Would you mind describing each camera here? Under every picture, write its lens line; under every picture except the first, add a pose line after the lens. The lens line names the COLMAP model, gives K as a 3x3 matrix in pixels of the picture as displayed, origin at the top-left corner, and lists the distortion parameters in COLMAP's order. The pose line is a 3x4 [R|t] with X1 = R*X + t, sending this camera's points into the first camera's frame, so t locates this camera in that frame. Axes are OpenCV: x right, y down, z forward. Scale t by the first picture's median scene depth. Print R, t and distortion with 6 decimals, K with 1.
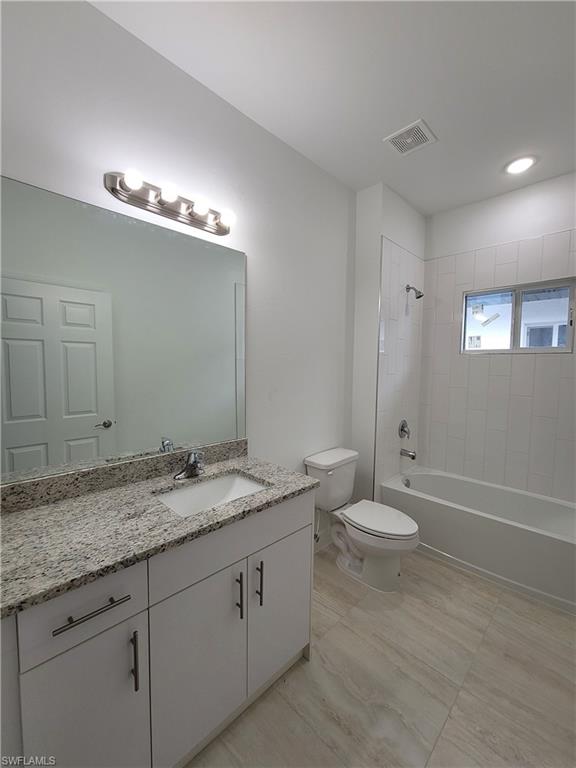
lens RADIAL K [[312.8, 0, 288.0], [0, 312.8, 384.0], [0, 0, 1]] dist [-0.000130, 0.000190]
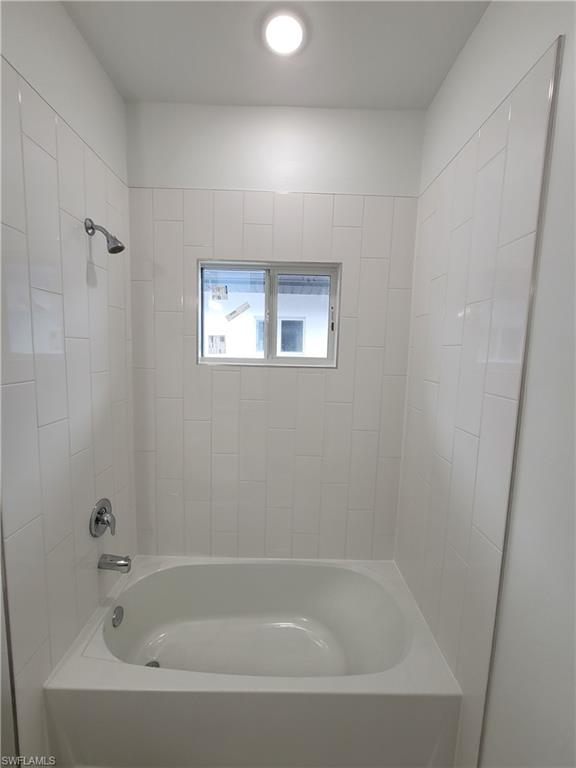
lens RADIAL K [[312.8, 0, 288.0], [0, 312.8, 384.0], [0, 0, 1]] dist [-0.000130, 0.000190]
pose [[0.698111, -0.071267, 0.712434, 0.240632], [0.025089, 0.996858, 0.075135, -0.099493], [-0.715550, -0.034579, 0.697706, 0.454797]]
